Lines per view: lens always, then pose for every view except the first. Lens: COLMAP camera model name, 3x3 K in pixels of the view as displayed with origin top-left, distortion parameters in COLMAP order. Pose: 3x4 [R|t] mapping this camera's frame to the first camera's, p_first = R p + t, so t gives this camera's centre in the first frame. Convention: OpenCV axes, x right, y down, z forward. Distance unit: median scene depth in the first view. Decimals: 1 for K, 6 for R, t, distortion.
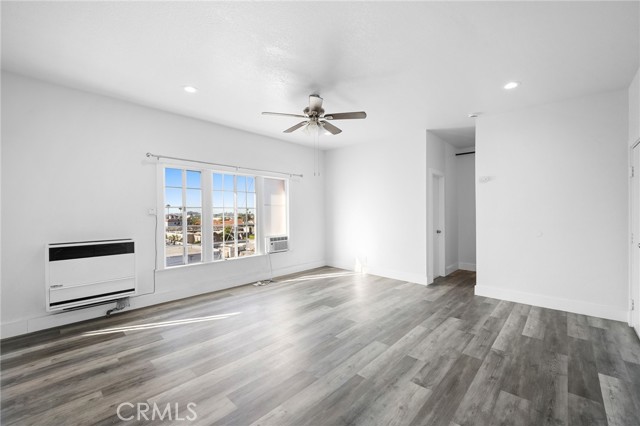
lens RADIAL K [[263.8, 0, 322.2], [0, 263.8, 211.9], [0, 0, 1]] dist [0.001158, 0.000045]
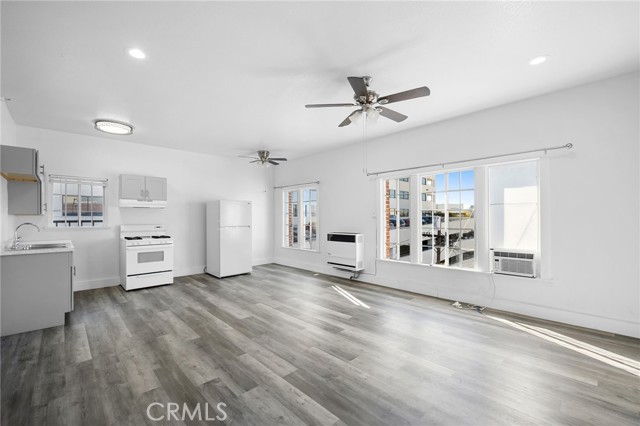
lens RADIAL K [[270.5, 0, 322.5], [0, 270.5, 216.8], [0, 0, 1]] dist [-0.002178, -0.000106]
pose [[-0.056120, 0.002105, -0.998422, 0.925187], [0.010202, 0.999947, 0.001535, 0.002278], [0.998372, -0.010099, -0.056138, 0.991807]]
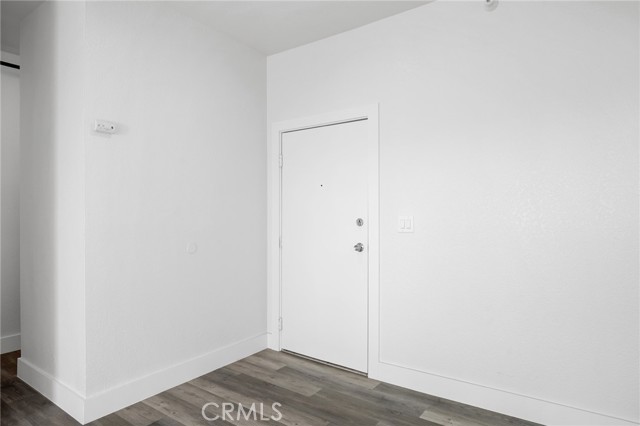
lens RADIAL K [[383.2, 0, 320.0], [0, 383.2, 213.0], [0, 0, 1]] dist [-0.000670, -0.000305]
pose [[-0.127461, 0.011318, 0.991779, -0.014940], [-0.003612, 0.999923, -0.011875, 0.023911], [-0.991837, -0.005096, -0.127411, 1.005228]]
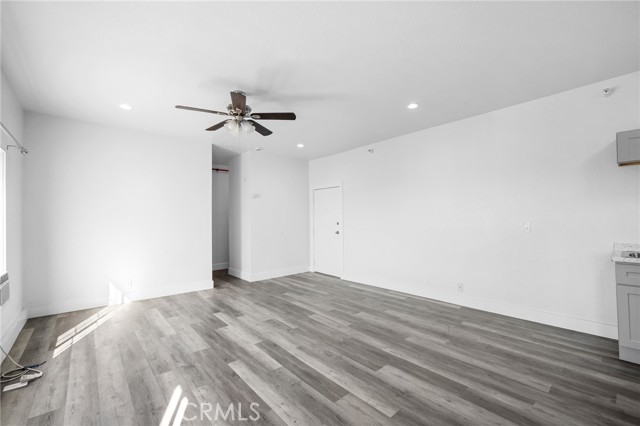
lens RADIAL K [[270.5, 0, 322.5], [0, 270.5, 216.8], [0, 0, 1]] dist [-0.002178, -0.000106]
pose [[0.103008, 0.006804, 0.994657, -0.996723], [0.007893, 0.999940, -0.007658, 0.000912], [-0.994649, 0.008640, 0.102948, 0.683490]]
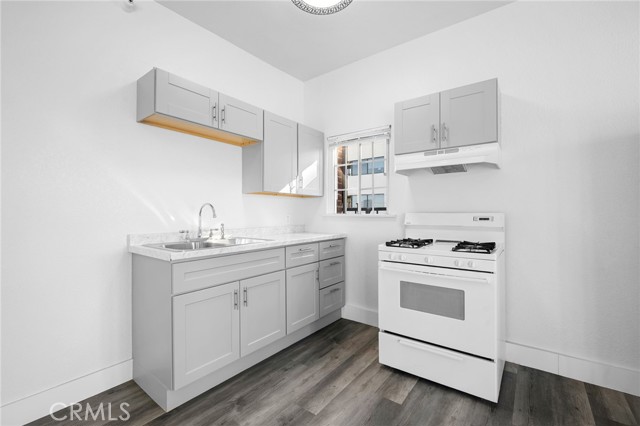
lens RADIAL K [[277.3, 0, 320.0], [0, 277.3, 213.0], [0, 0, 1]] dist [-0.000432, 0.000171]
pose [[-0.996319, 0.009213, -0.085224, -0.351052], [0.009988, 0.999912, -0.008678, 0.050147], [0.085137, -0.009497, -0.996324, 0.452202]]
